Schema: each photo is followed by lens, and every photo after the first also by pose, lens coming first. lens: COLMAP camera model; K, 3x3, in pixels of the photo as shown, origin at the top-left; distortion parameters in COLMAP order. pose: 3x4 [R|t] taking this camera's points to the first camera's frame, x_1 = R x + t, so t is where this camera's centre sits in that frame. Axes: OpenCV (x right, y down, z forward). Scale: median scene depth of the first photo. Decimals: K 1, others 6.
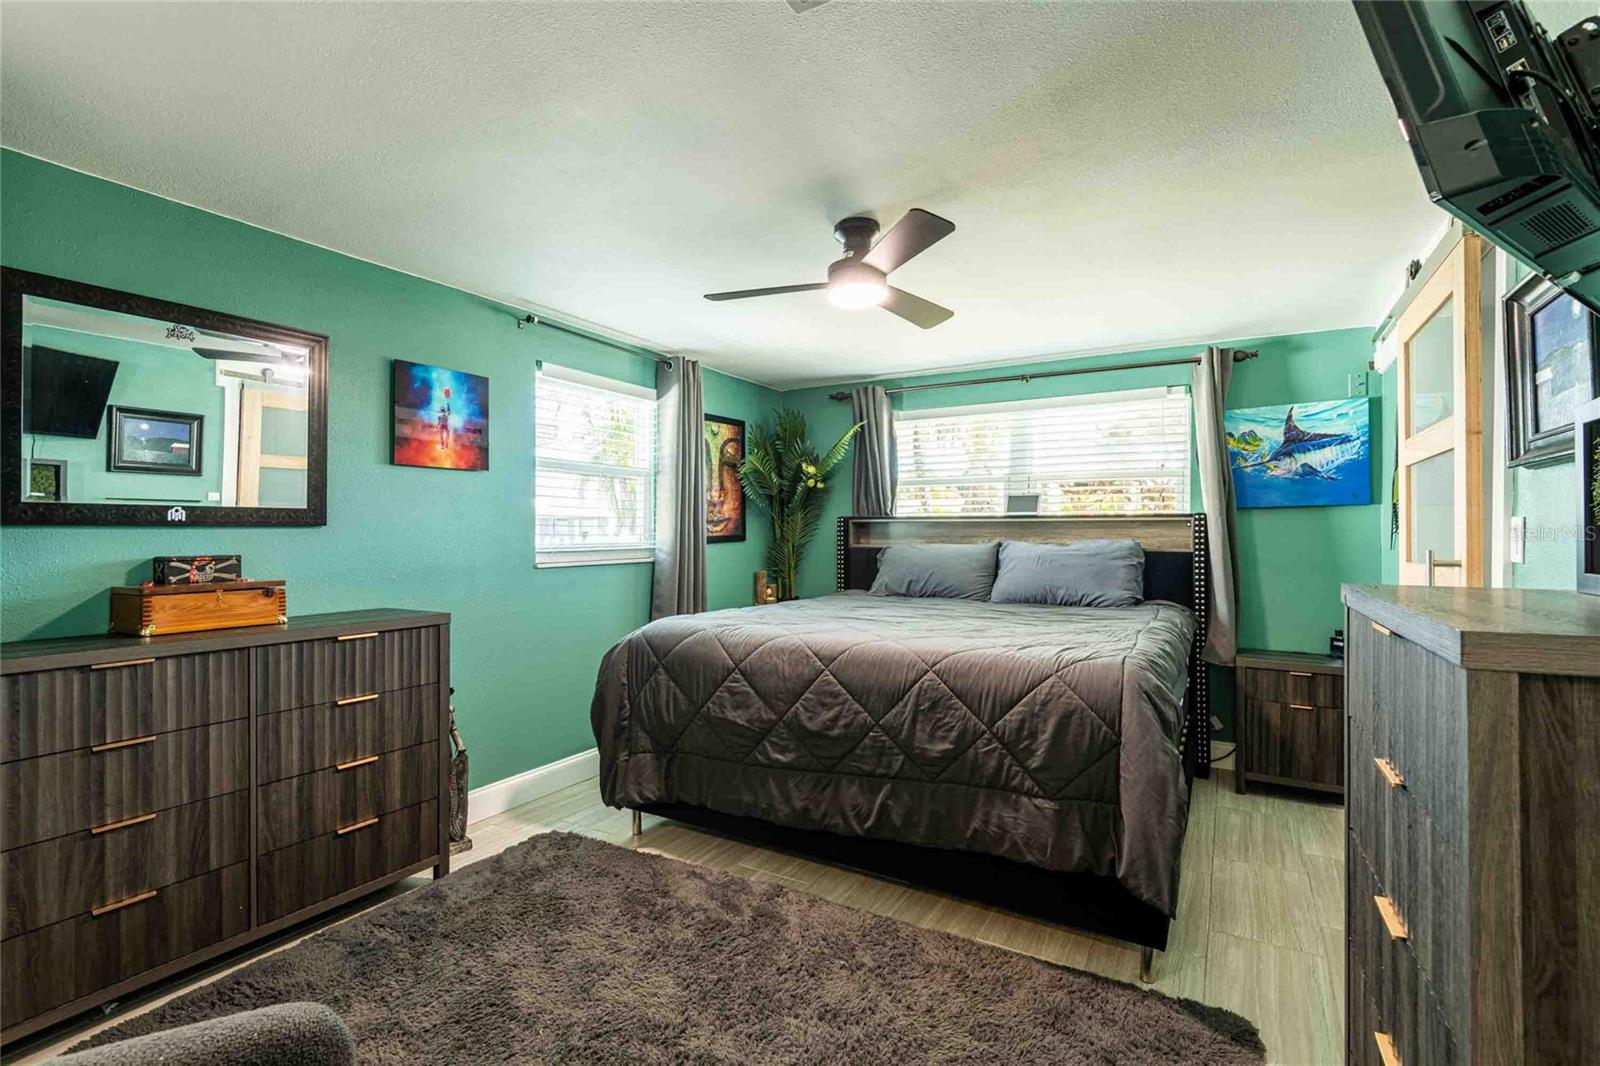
lens RADIAL K [[733.5, 0, 824.3], [0, 733.5, 537.7], [0, 0, 1]] dist [0.019676, -0.010113]
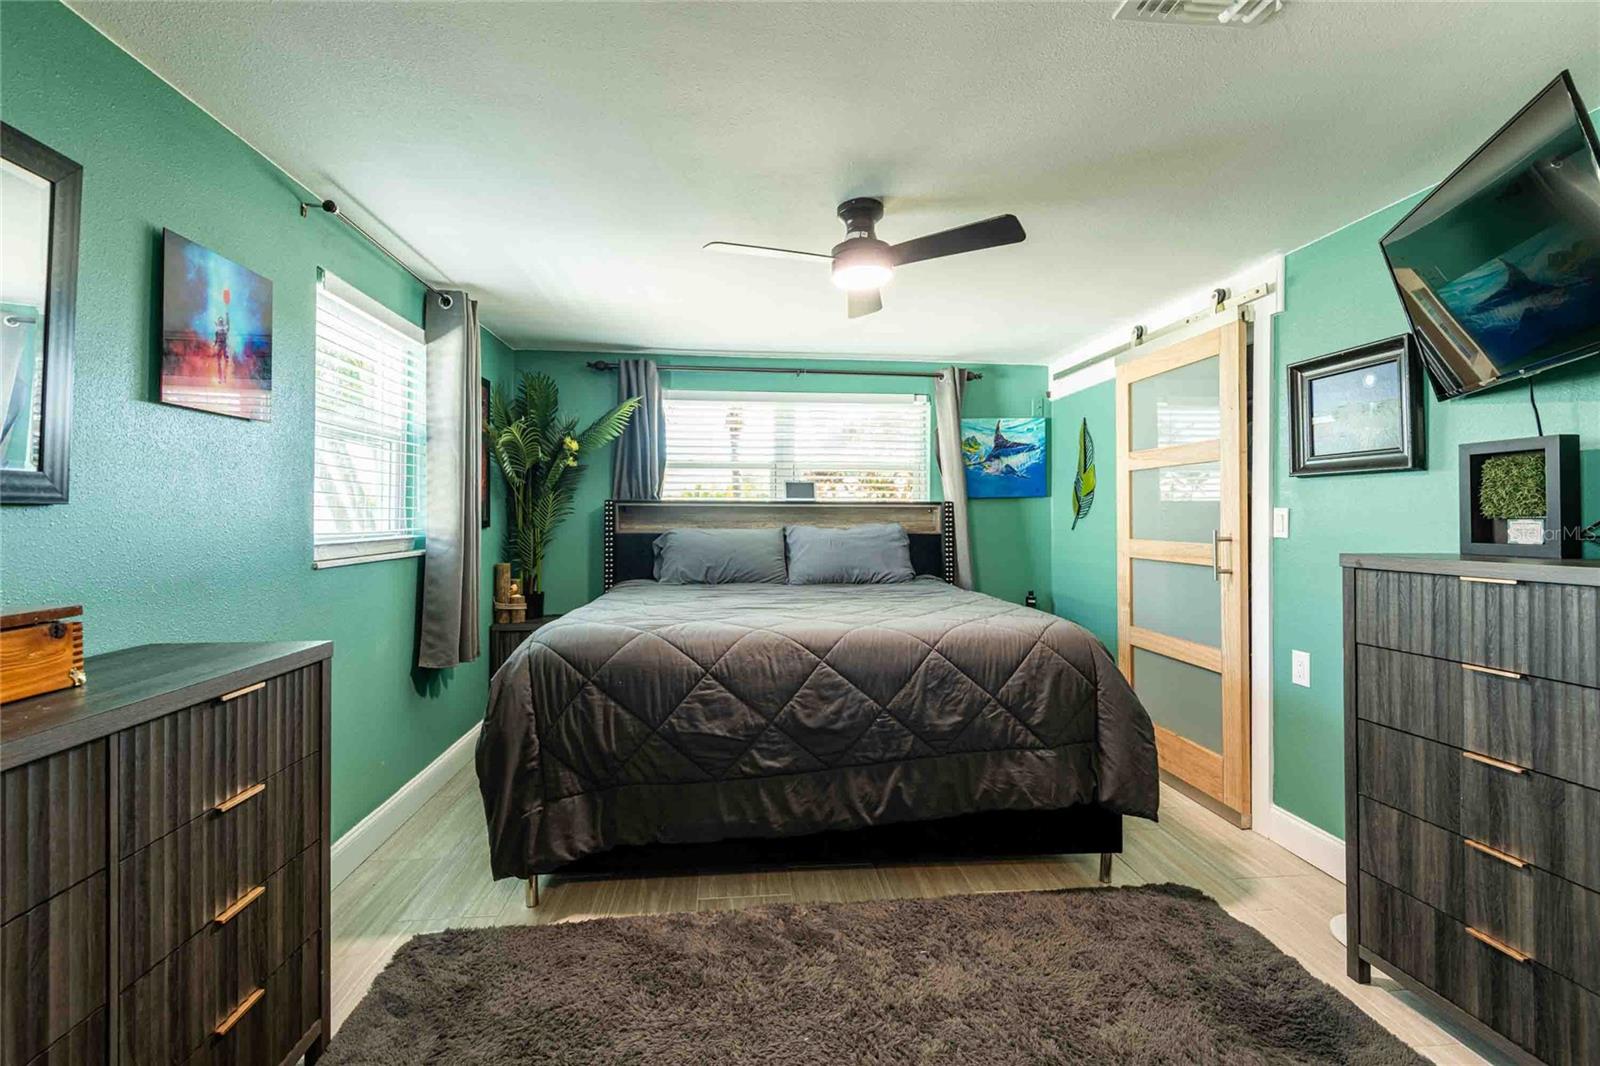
lens RADIAL K [[733.5, 0, 811.3], [0, 733.5, 515.6], [0, 0, 1]] dist [0.019676, -0.010113]
pose [[0.812416, 0.002745, 0.583072, -0.493619], [0.002557, 0.999963, -0.008271, -0.001634], [-0.583073, 0.008211, 0.812378, 0.201851]]
